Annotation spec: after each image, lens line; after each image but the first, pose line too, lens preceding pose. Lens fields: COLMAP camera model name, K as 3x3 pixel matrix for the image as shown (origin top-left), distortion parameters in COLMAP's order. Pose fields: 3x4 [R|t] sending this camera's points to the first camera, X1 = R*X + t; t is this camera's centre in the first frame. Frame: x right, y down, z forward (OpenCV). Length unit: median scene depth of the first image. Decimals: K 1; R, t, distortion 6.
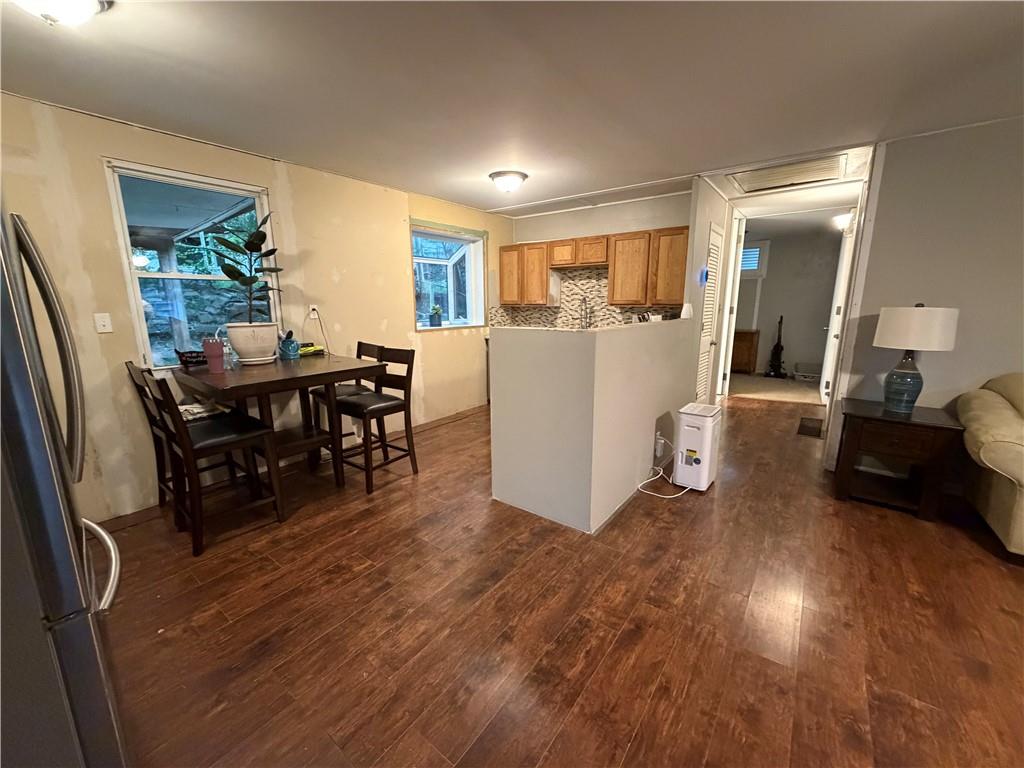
lens RADIAL K [[407.3, 0, 509.7], [0, 407.3, 383.6], [0, 0, 1]] dist [-0.001545, 0.000725]
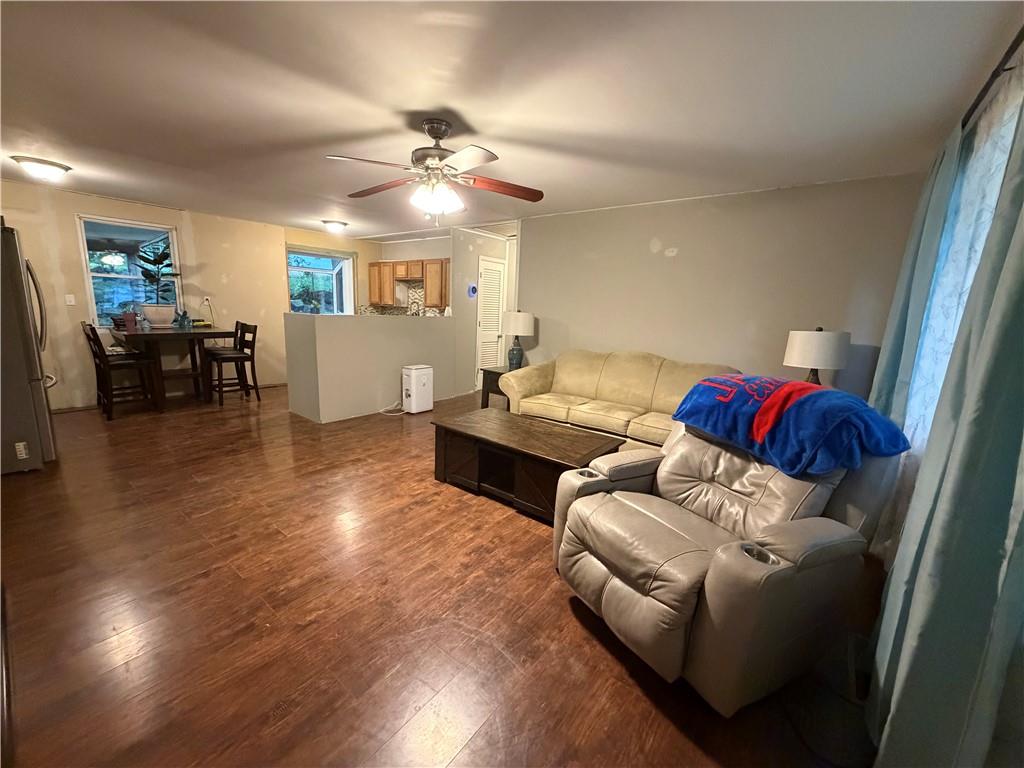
lens RADIAL K [[407.9, 0, 512.0], [0, 407.9, 384.0], [0, 0, 1]] dist [-0.002875, 0.000149]
pose [[0.998922, 0.046036, 0.005910, 0.586298], [-0.045952, 0.998851, -0.013635, 0.095892], [-0.006531, 0.013349, 0.999890, -0.495459]]
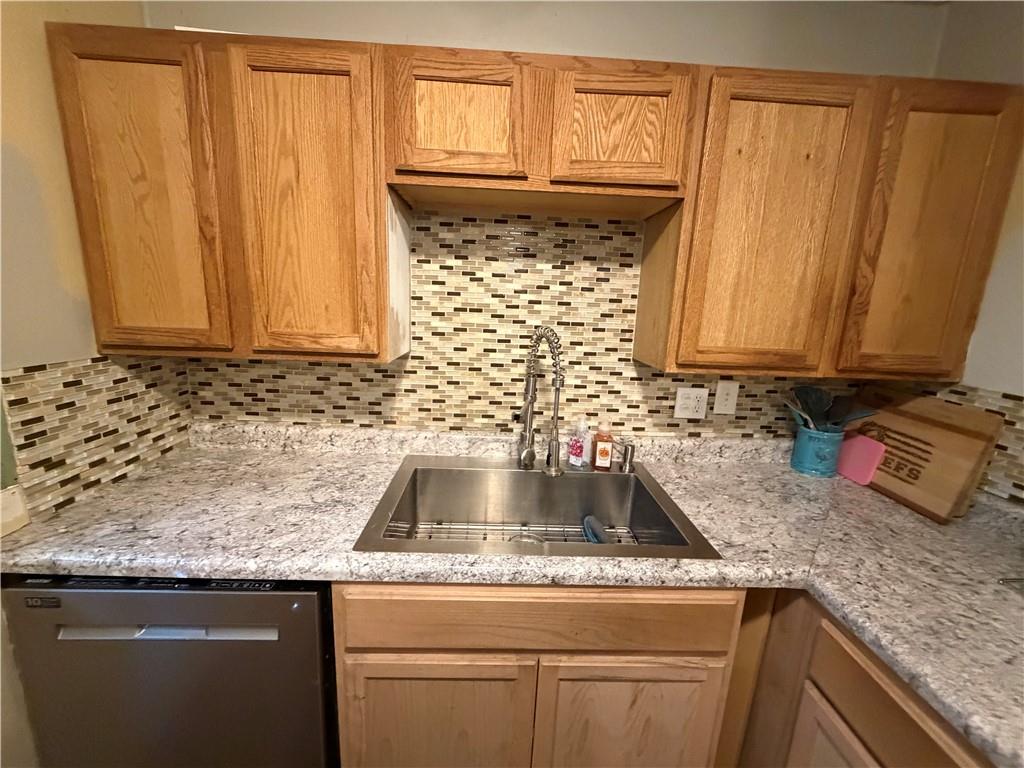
lens RADIAL K [[407.3, 0, 509.7], [0, 407.3, 383.6], [0, 0, 1]] dist [-0.001545, 0.000725]
pose [[0.771316, -0.090469, 0.629990, 0.005556], [0.082445, 0.995708, 0.042049, -0.209601], [-0.631090, 0.019506, 0.775464, 0.902847]]
